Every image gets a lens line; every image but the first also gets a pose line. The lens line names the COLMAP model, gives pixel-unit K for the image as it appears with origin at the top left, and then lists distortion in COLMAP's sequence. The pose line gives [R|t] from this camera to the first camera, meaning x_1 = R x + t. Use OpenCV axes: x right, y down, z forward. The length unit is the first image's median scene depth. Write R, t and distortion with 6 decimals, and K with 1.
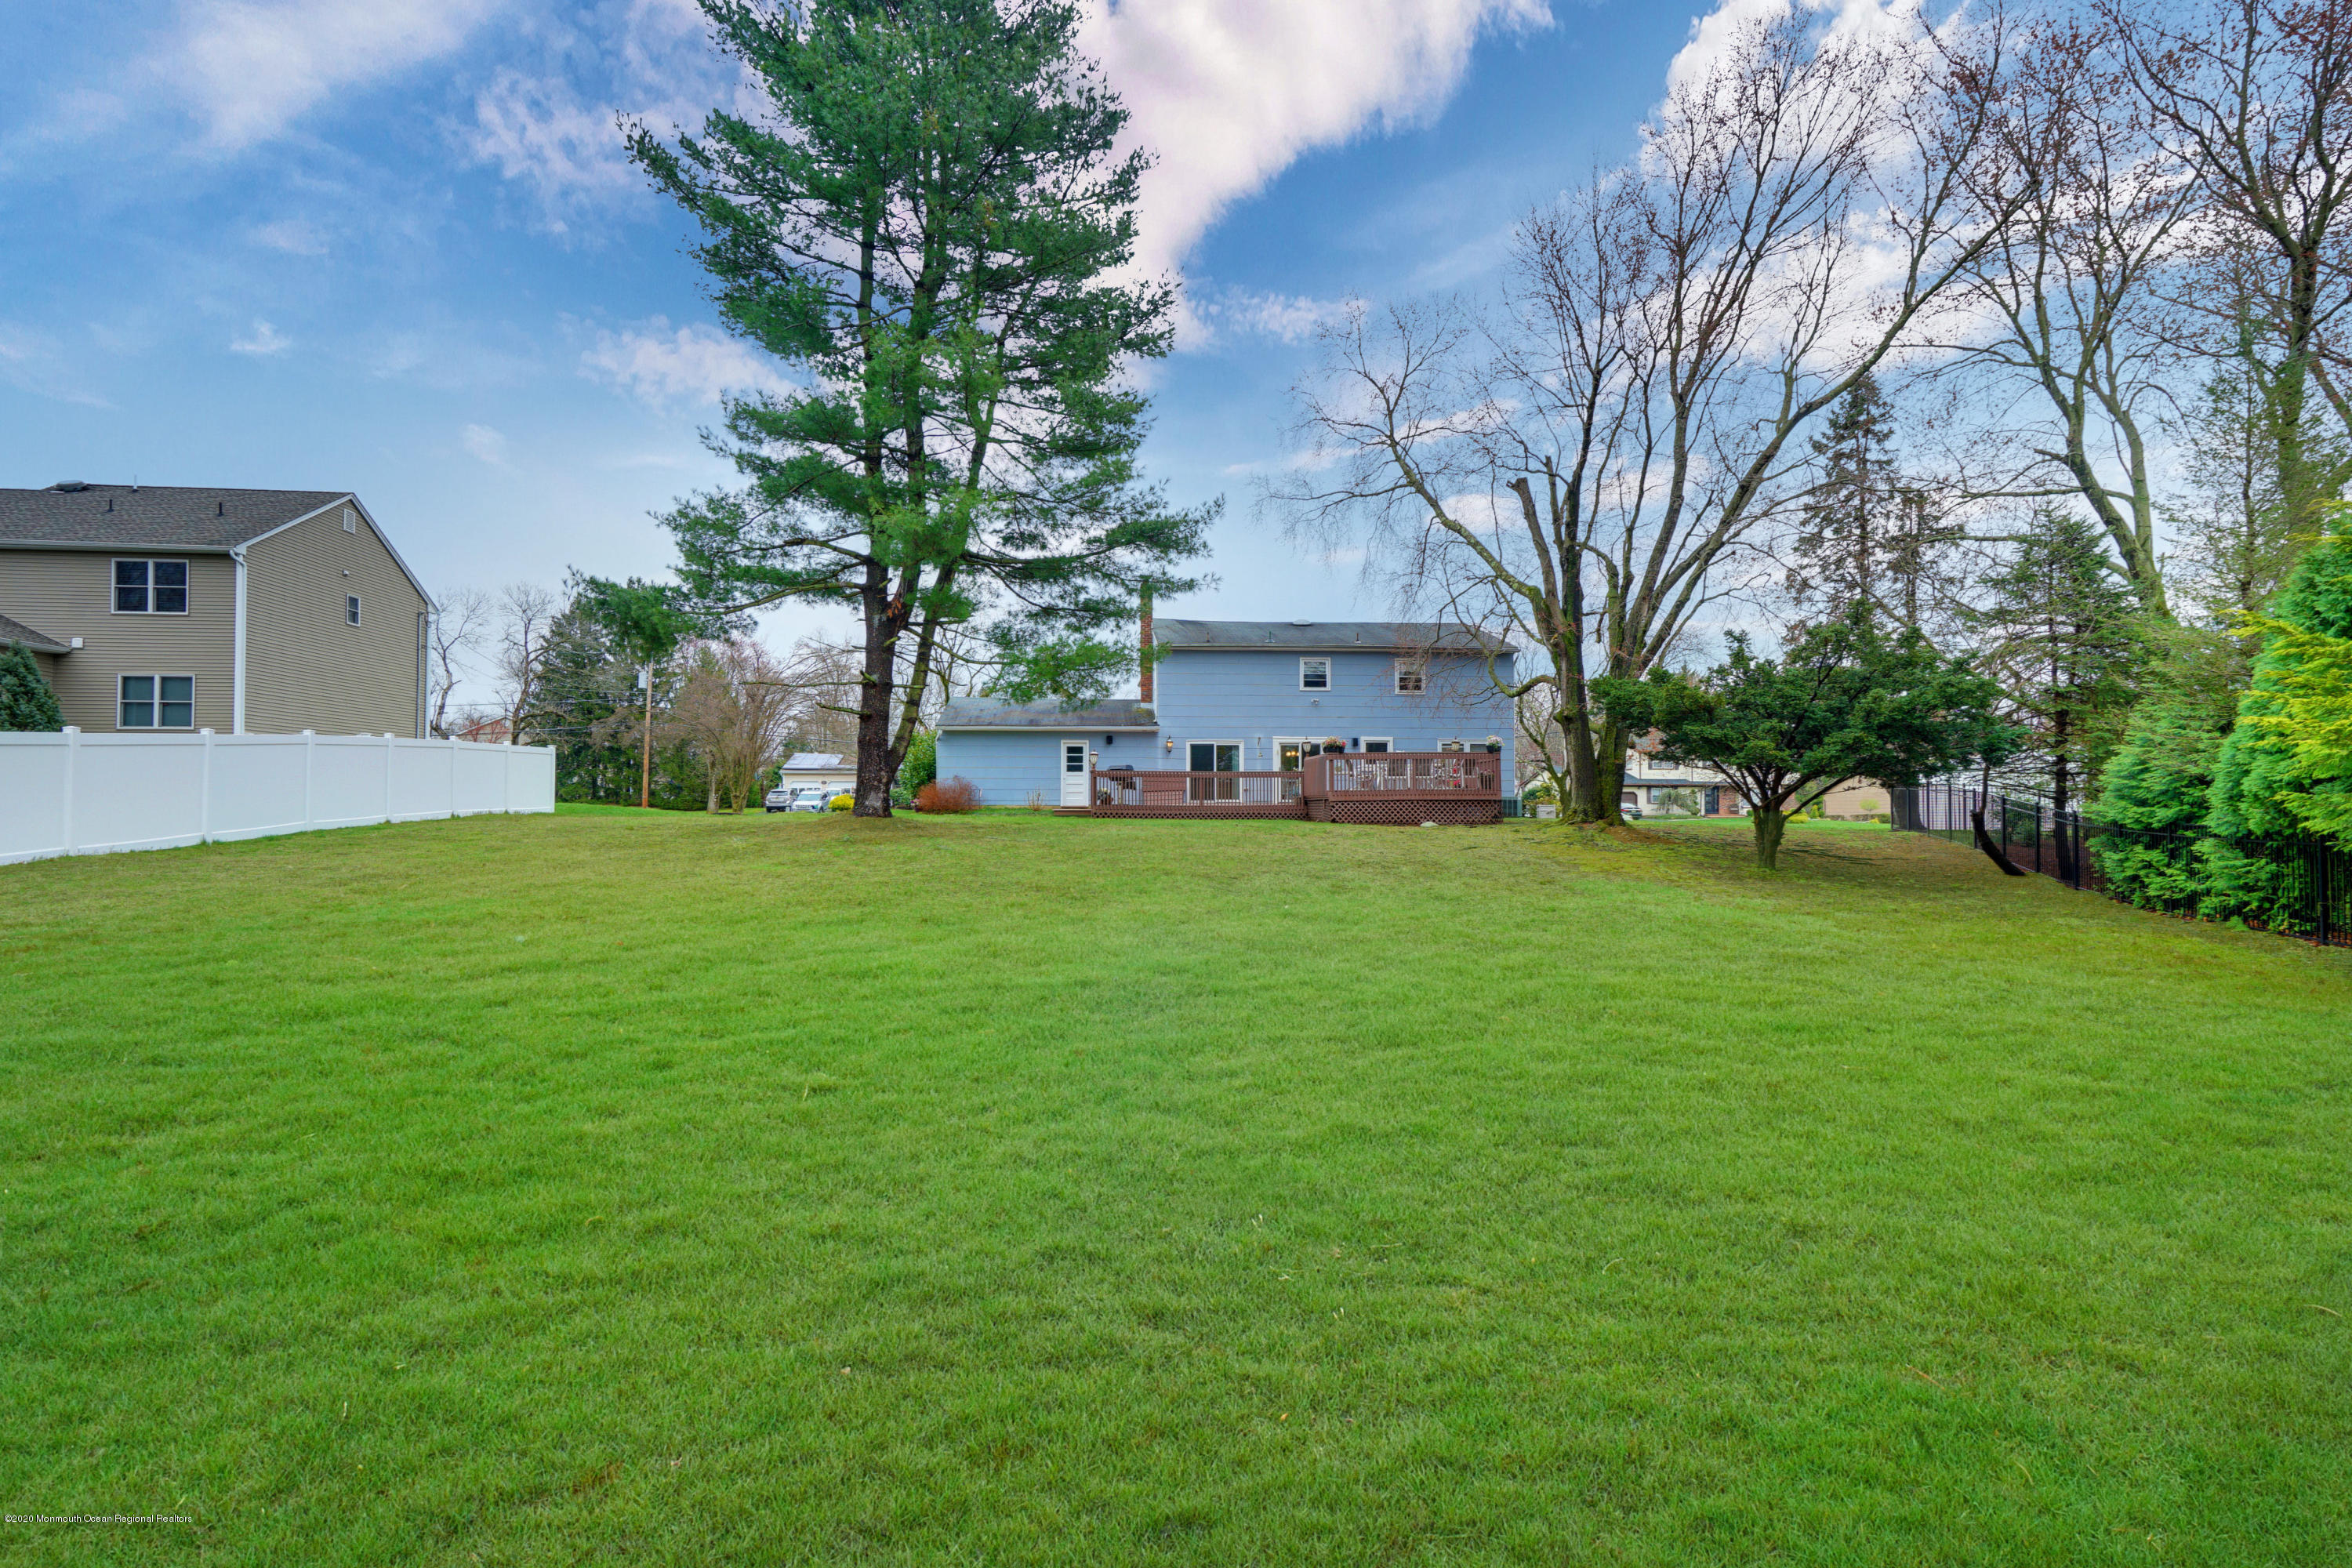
lens RADIAL K [[1071.8, 0, 1176.0], [0, 1071.8, 784.0], [0, 0, 1]] dist [-0.006050, 0.000291]
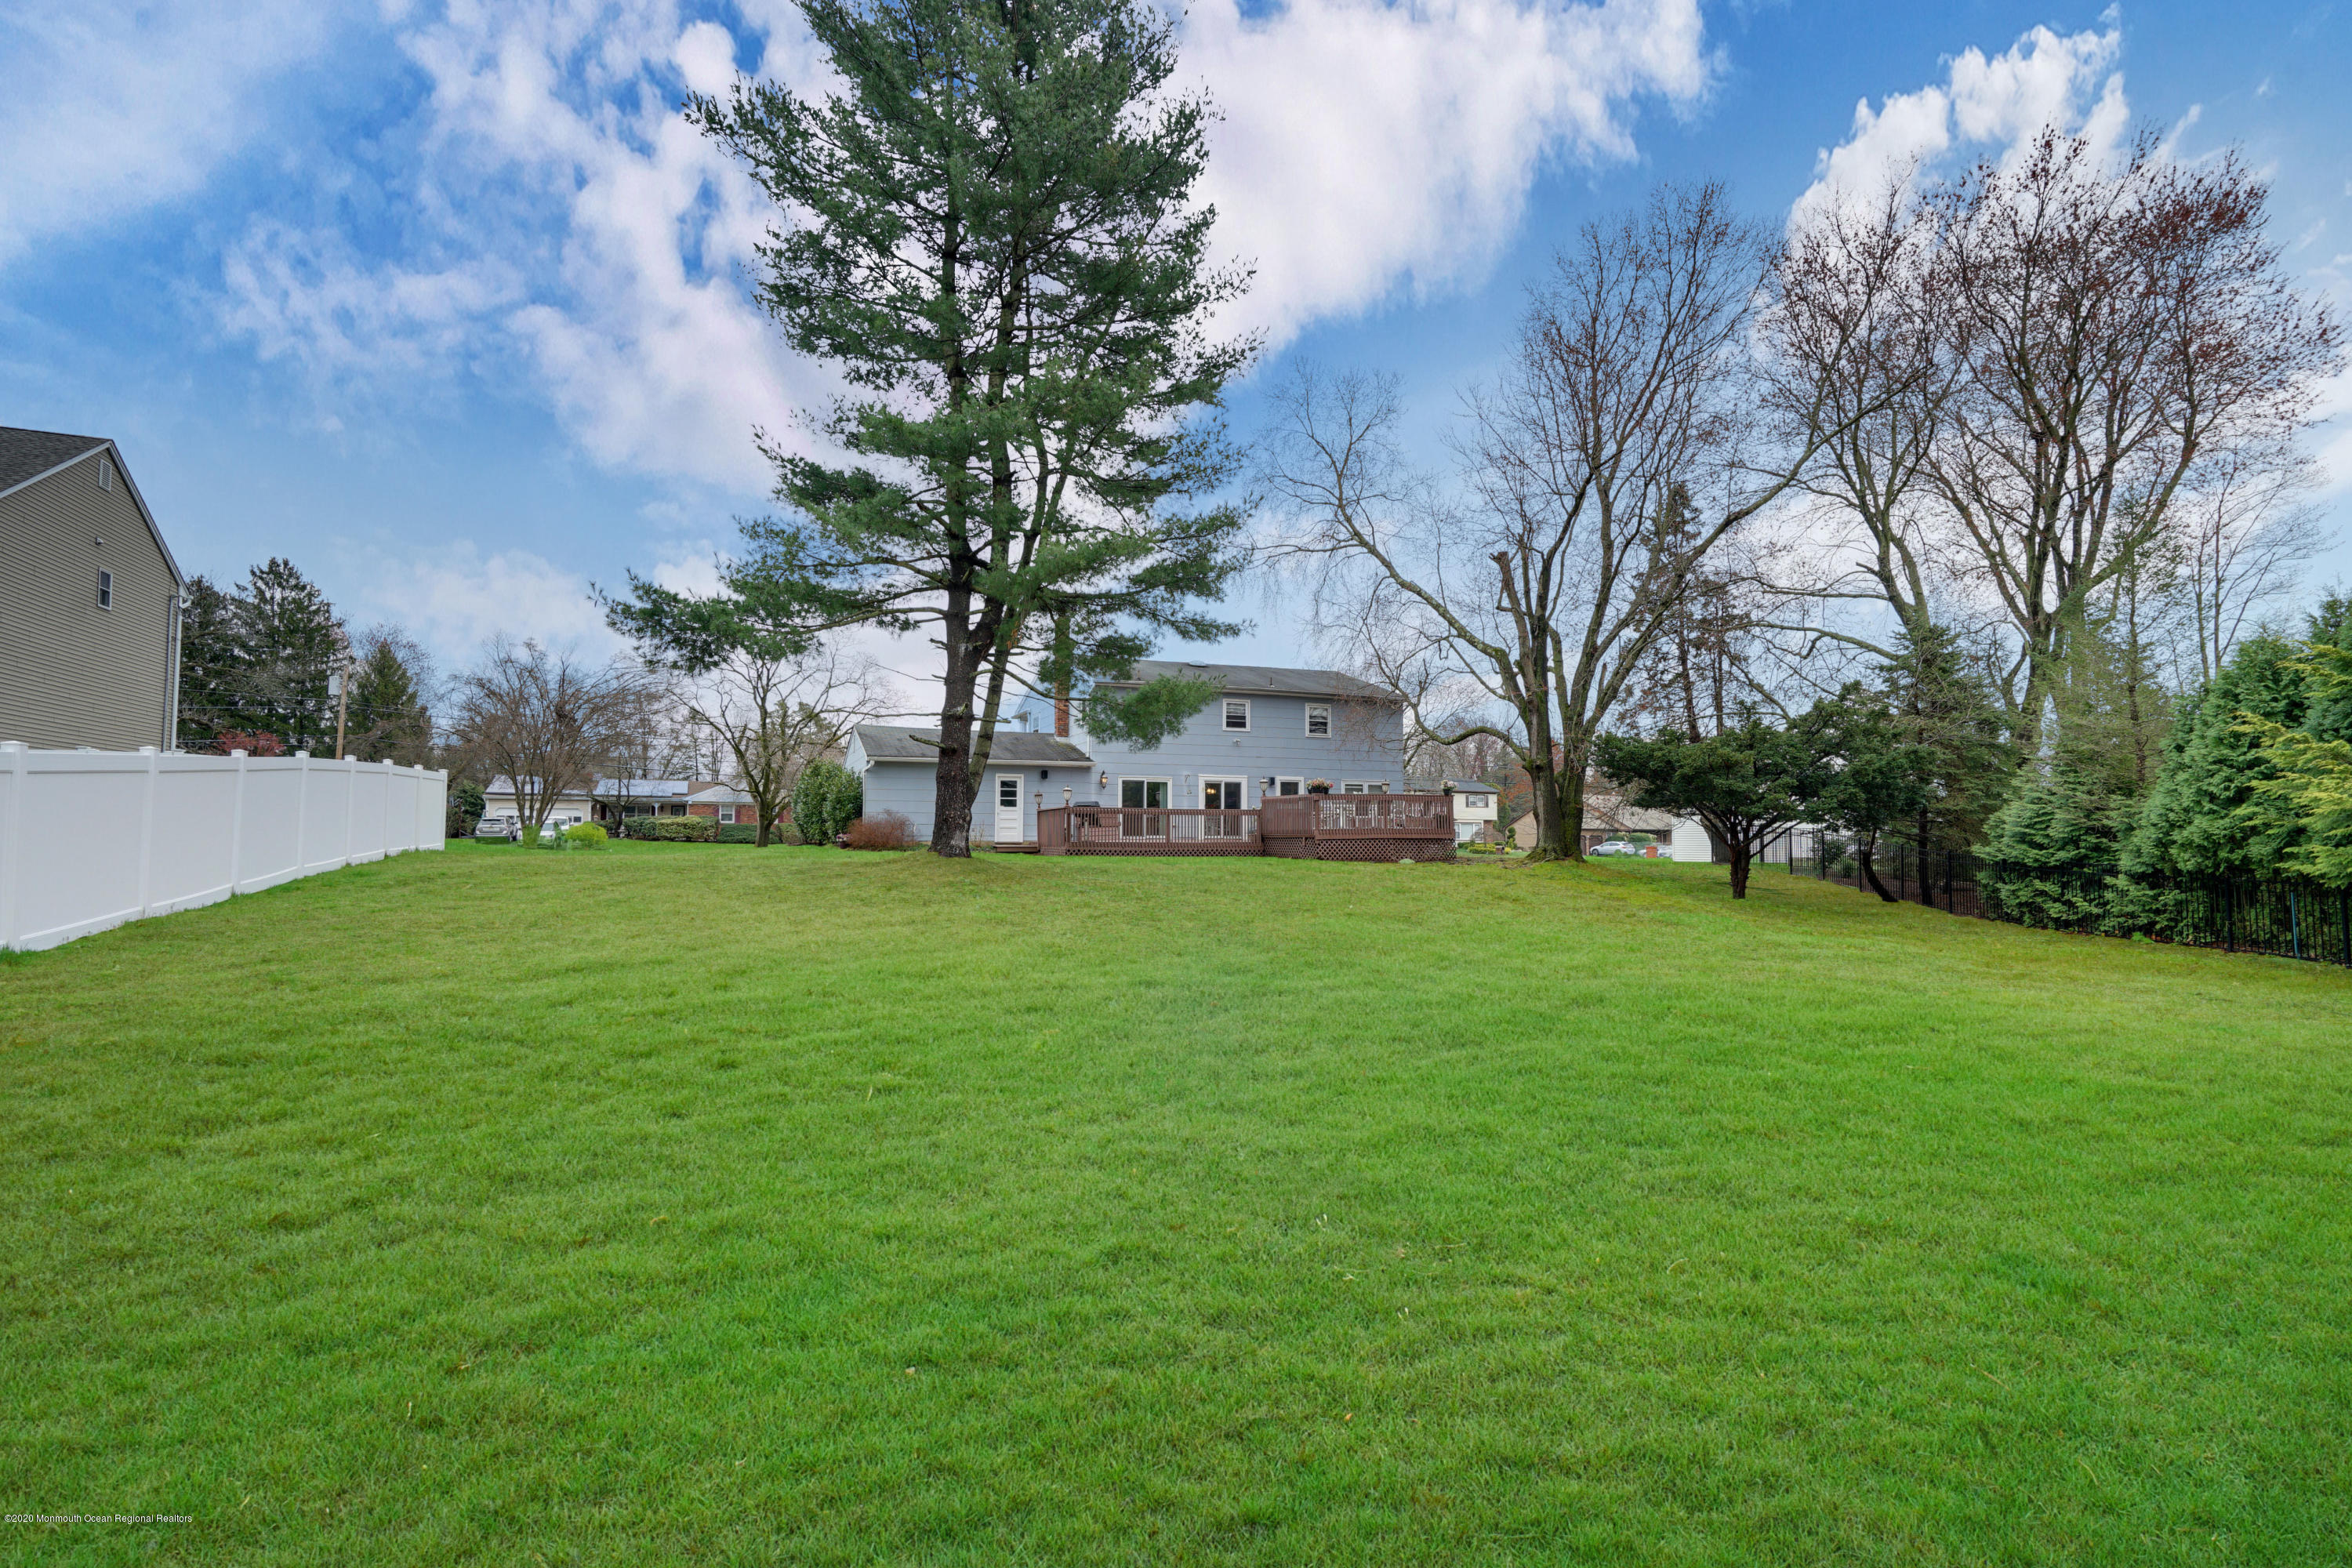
lens RADIAL K [[1071.8, 0, 1176.0], [0, 1071.8, 784.0], [0, 0, 1]] dist [-0.006050, 0.000291]
pose [[0.955473, 0.017892, 0.294537, -0.307413], [-0.009666, 0.999522, -0.029362, -0.006389], [-0.294922, 0.025208, 0.955189, 0.035827]]
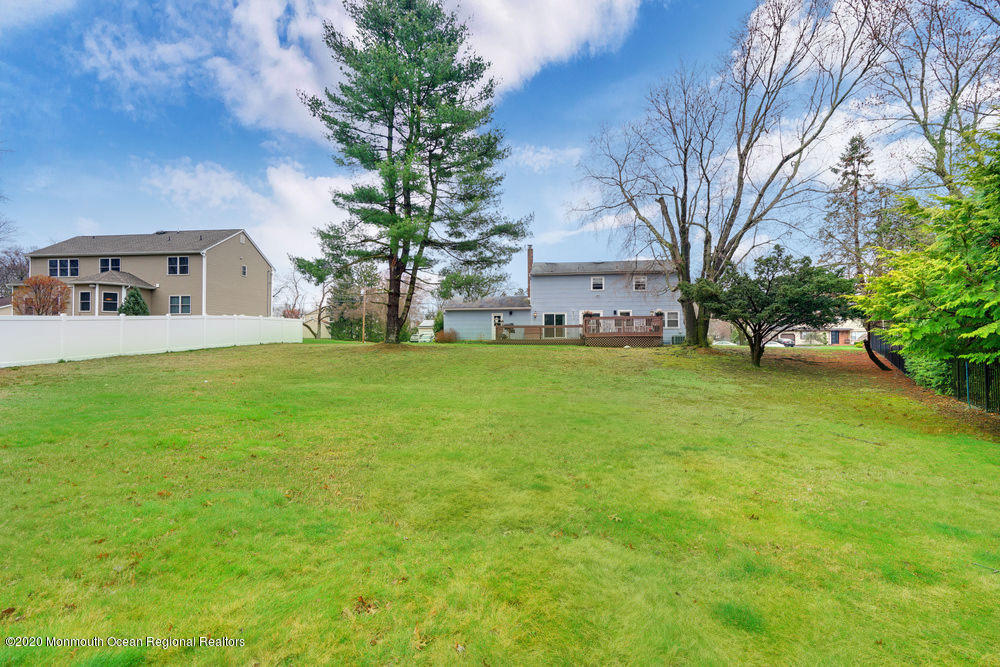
lens RADIAL K [[454.3, 0, 502.7], [0, 454.3, 329.7], [0, 0, 1]] dist [-0.008566, -0.000713]
pose [[0.977156, -0.007416, -0.212393, 0.182750], [0.006489, 0.999966, -0.005061, 0.003313], [0.212423, 0.003567, 0.977171, -0.025631]]
